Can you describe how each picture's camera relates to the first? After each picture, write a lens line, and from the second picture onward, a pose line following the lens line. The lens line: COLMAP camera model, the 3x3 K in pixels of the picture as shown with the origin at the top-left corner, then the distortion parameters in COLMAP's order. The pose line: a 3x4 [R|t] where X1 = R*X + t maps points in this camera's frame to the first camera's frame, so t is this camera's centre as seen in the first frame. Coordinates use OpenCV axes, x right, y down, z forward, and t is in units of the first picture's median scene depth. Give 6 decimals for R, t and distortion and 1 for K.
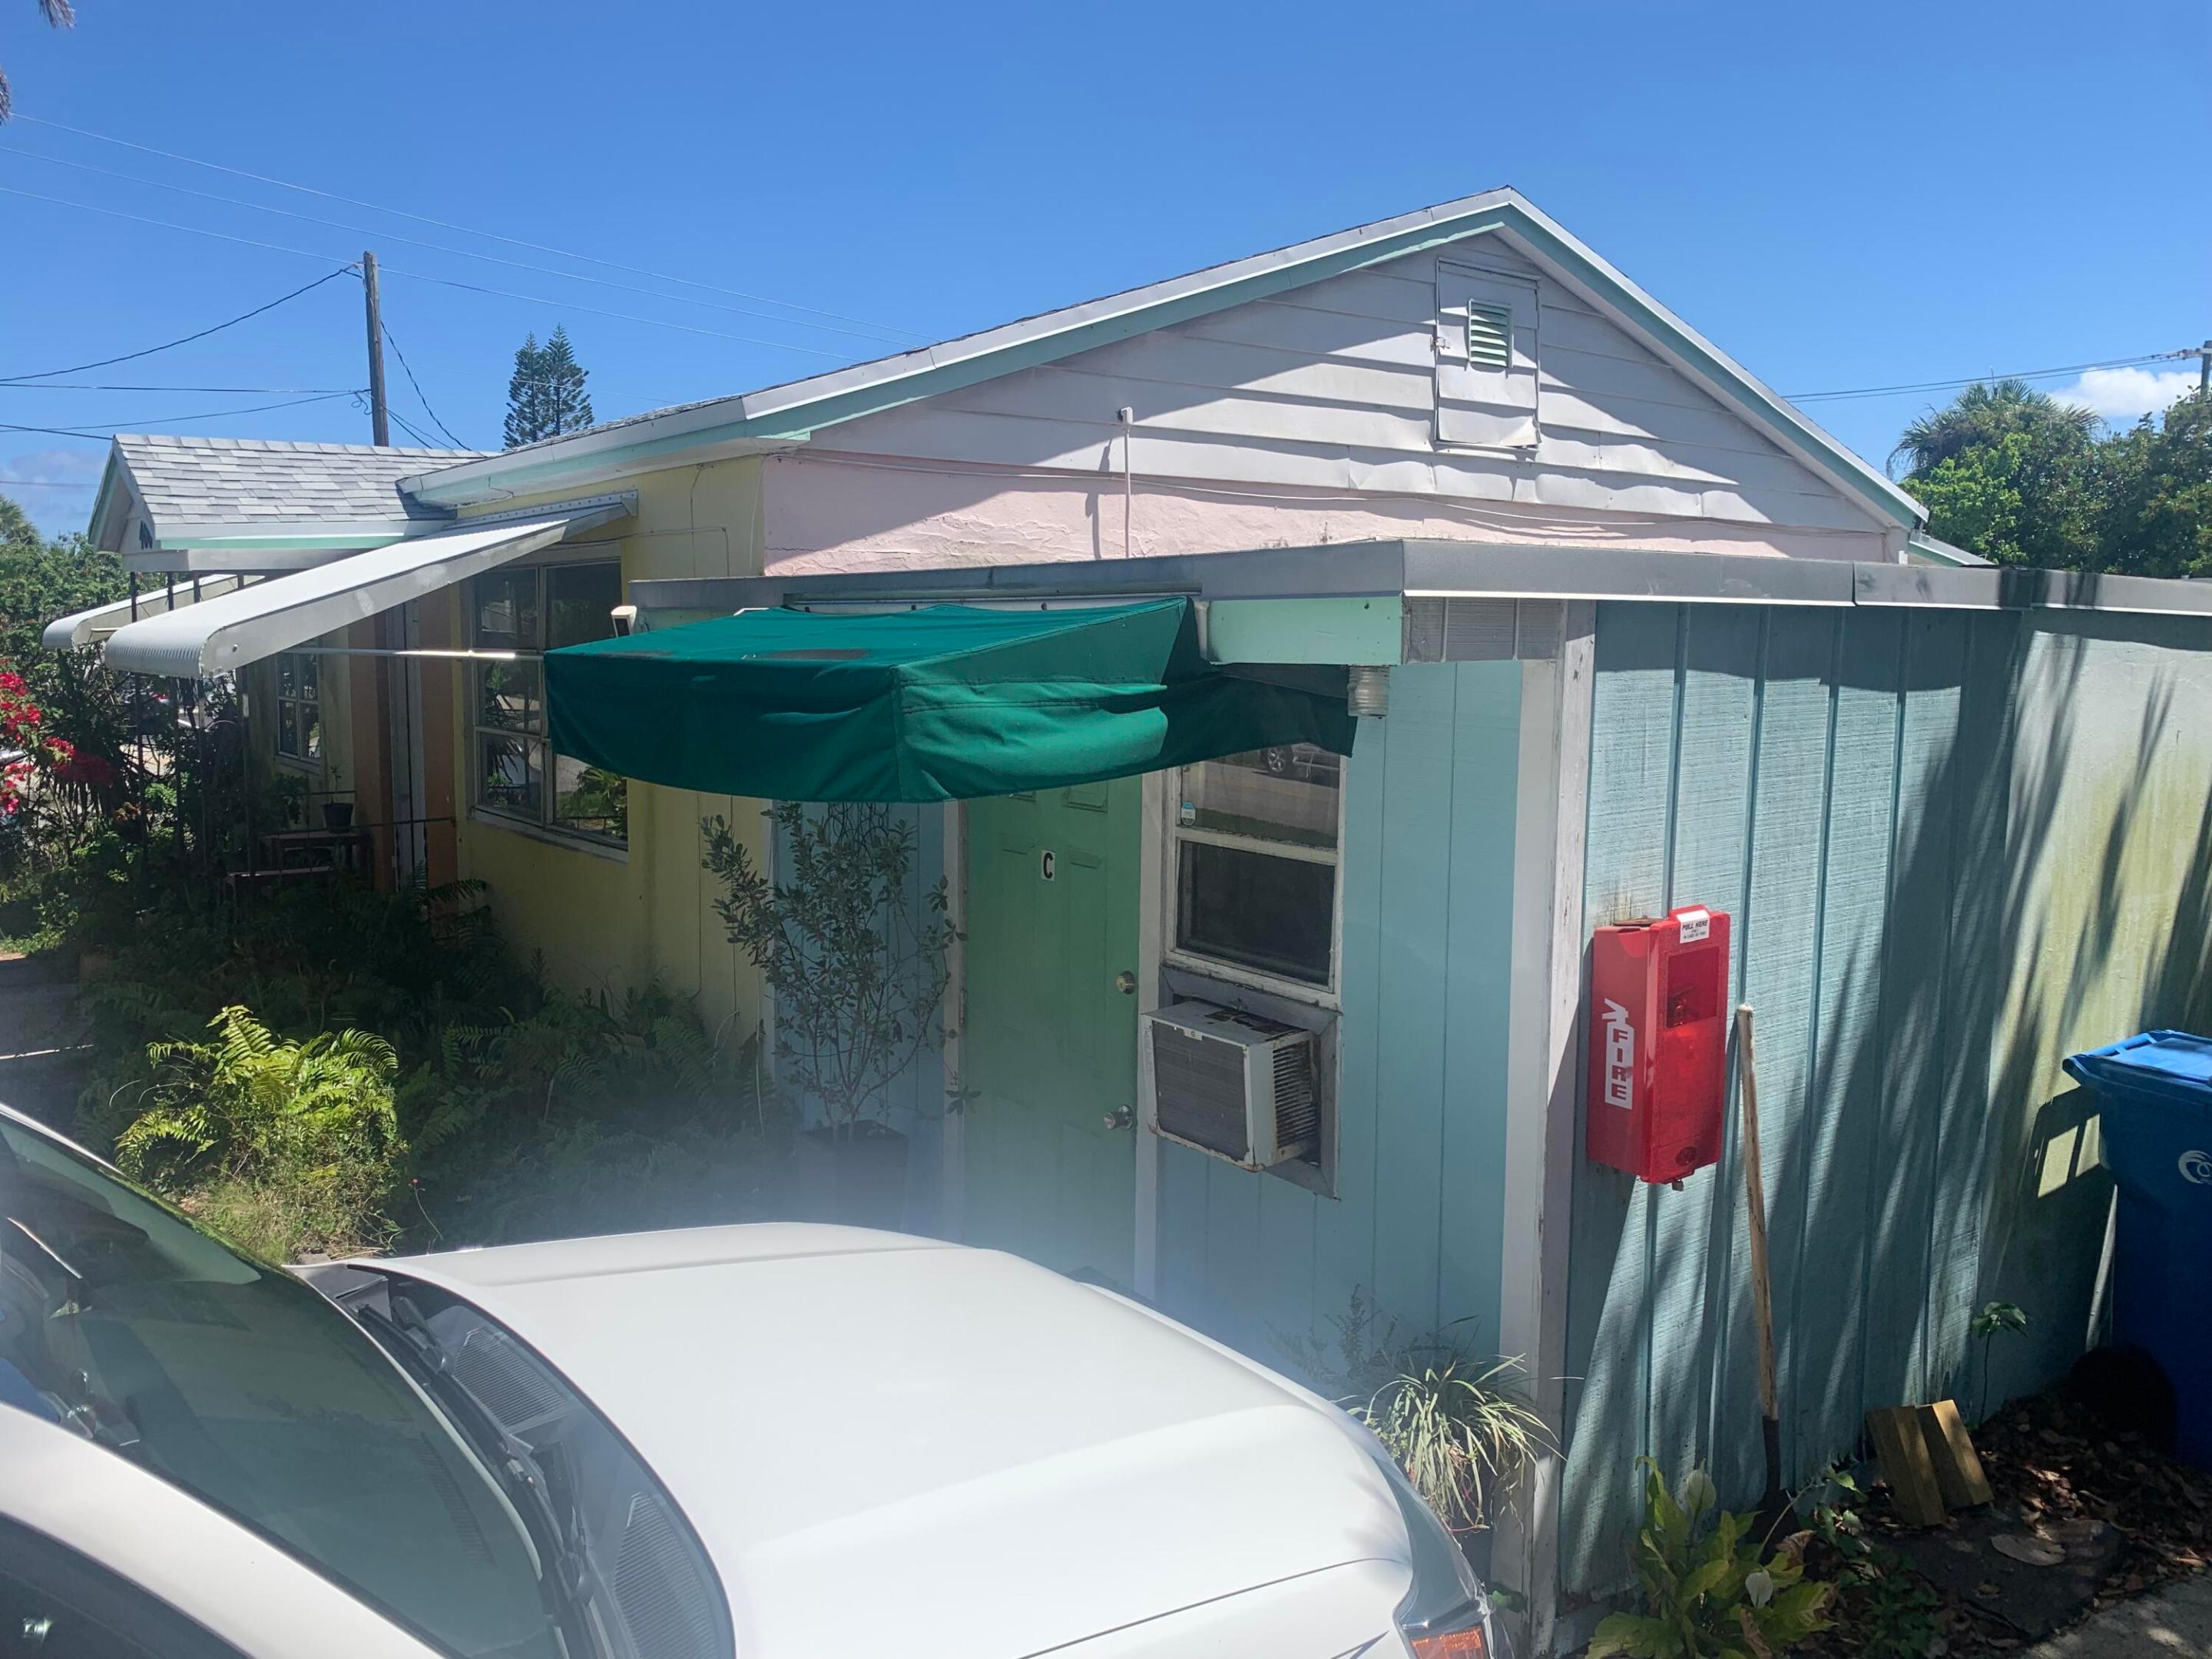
lens RADIAL K [[1623.3, 0, 1069.1], [0, 1623.3, 830.1], [0, 0, 1]] dist [0.046307, -0.000650]
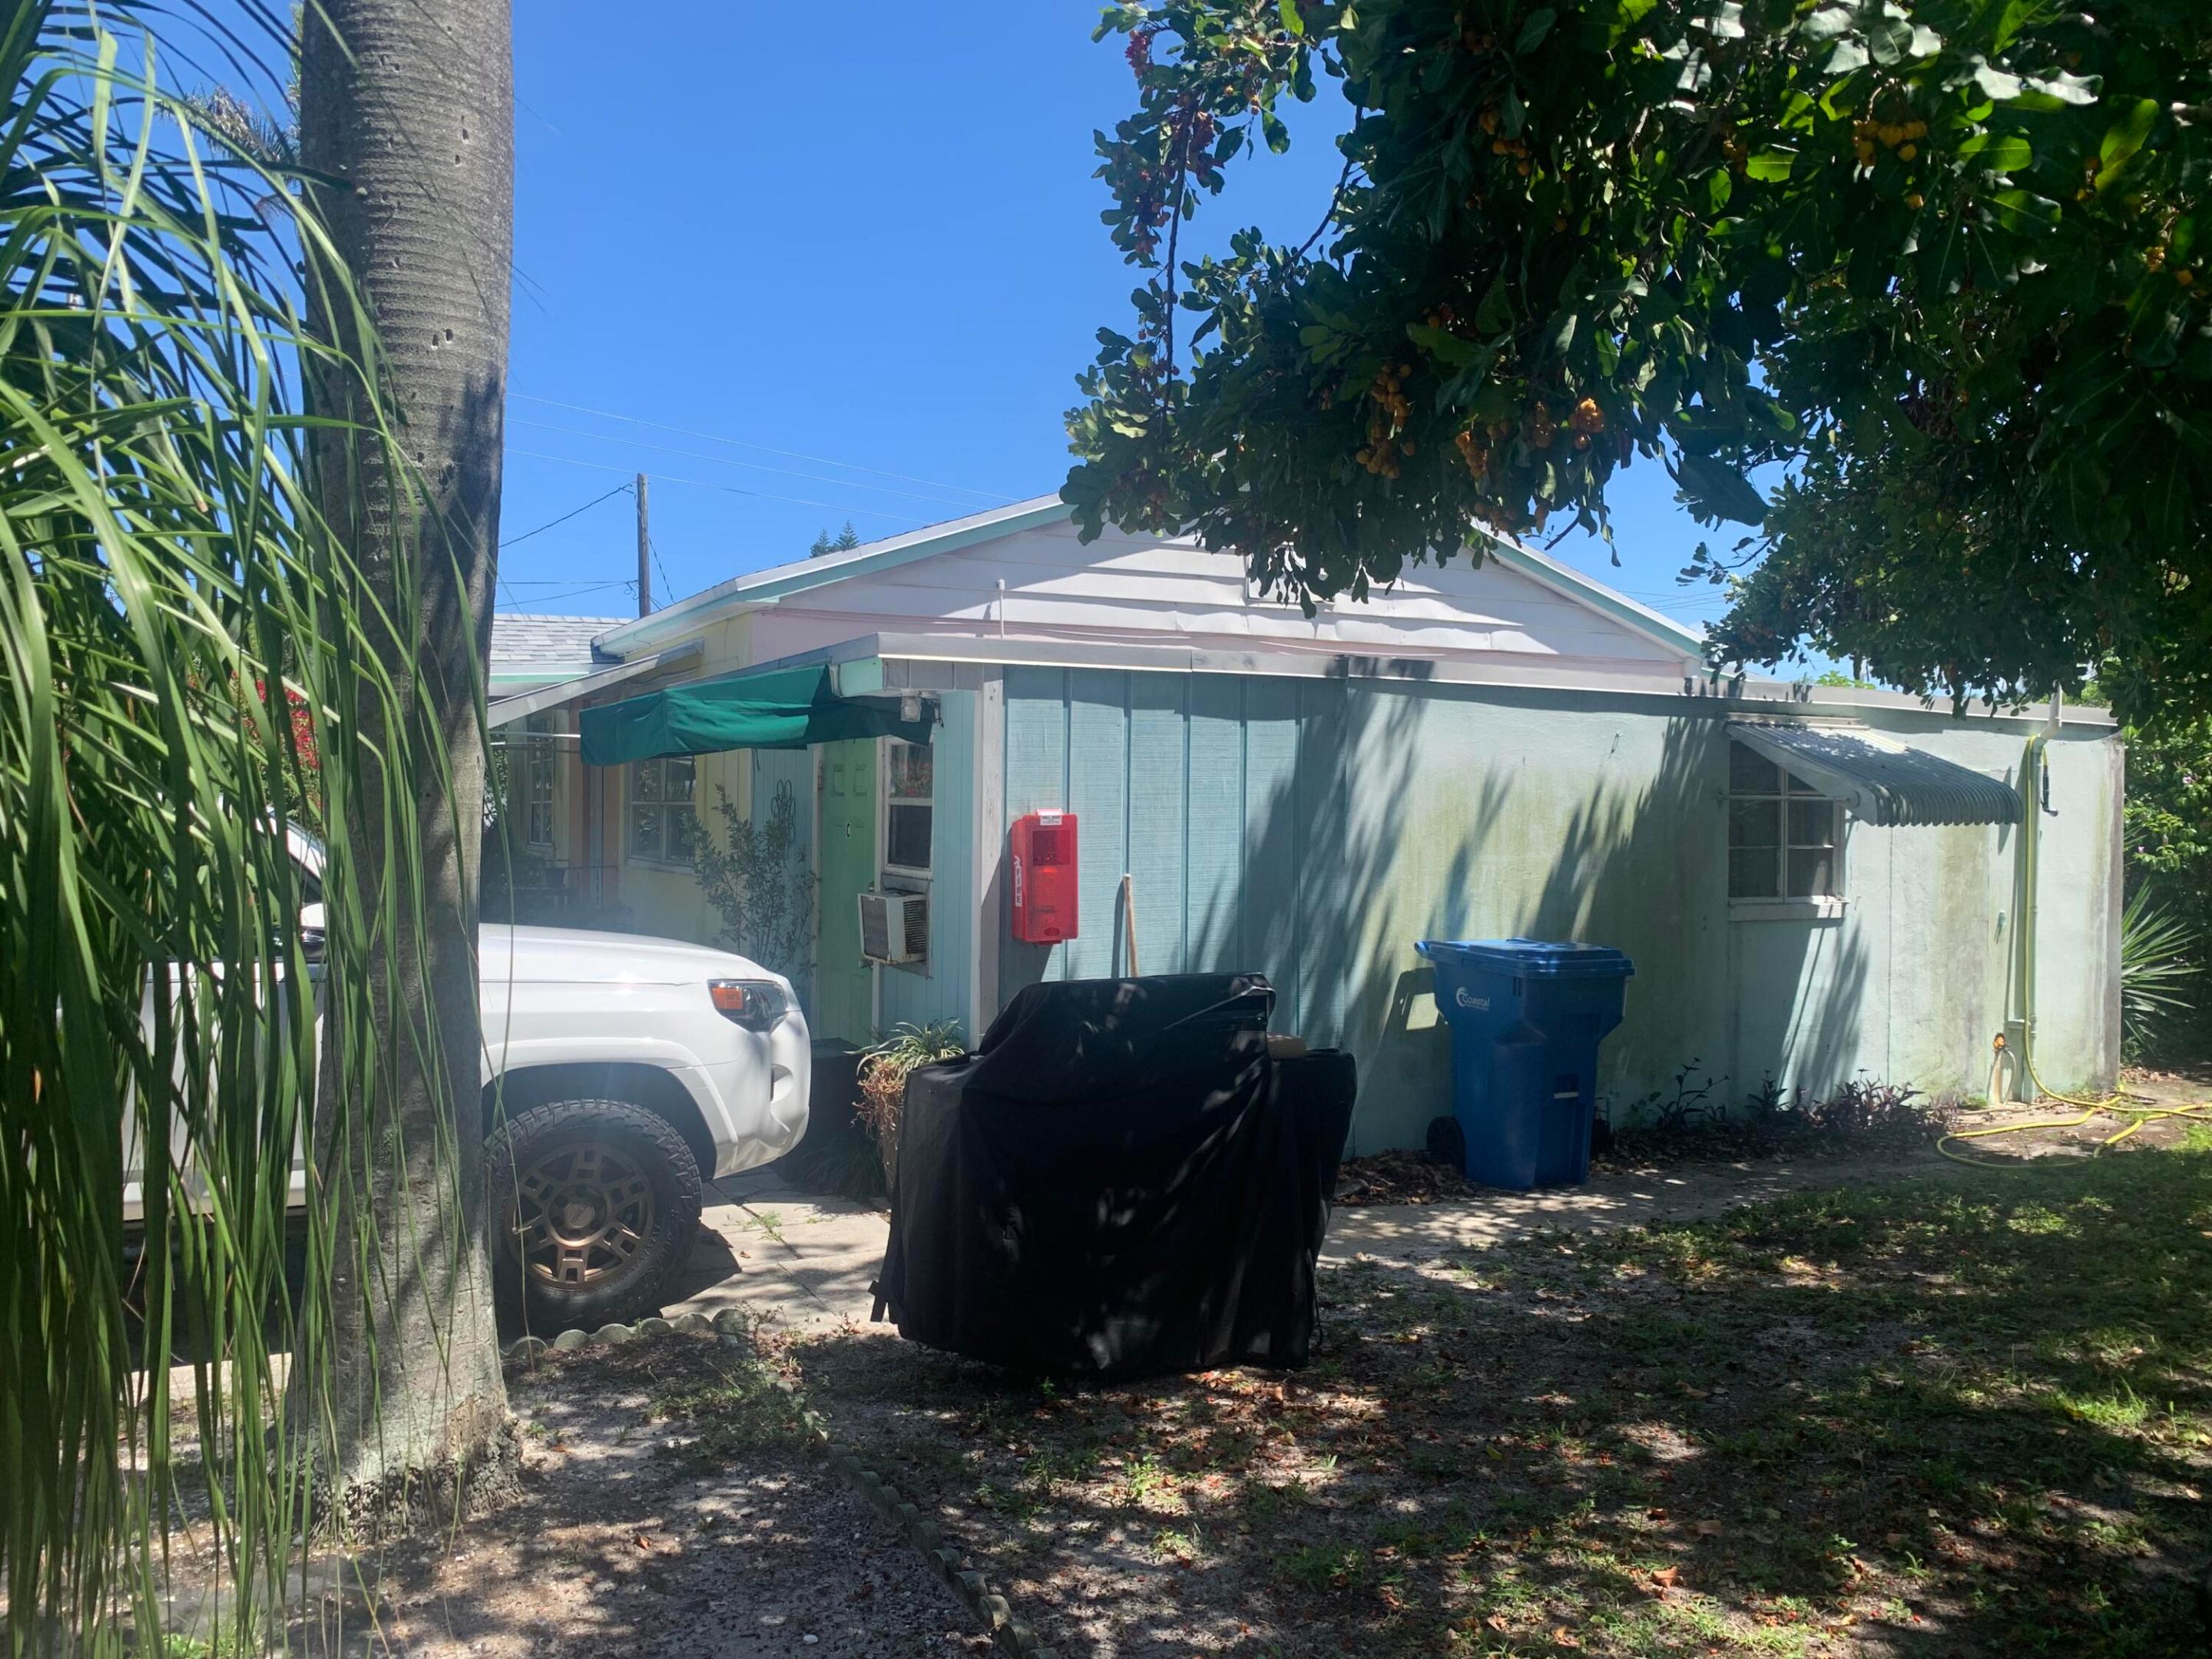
lens RADIAL K [[1708.9, 0, 1106.0], [0, 1708.9, 829.5], [0, 0, 1]] dist [0.201280, -0.001118]
pose [[0.984241, 0.003047, -0.176805, 0.661798], [-0.023065, 0.993522, -0.111278, 0.247838], [0.175320, 0.113602, 0.977935, -0.883431]]
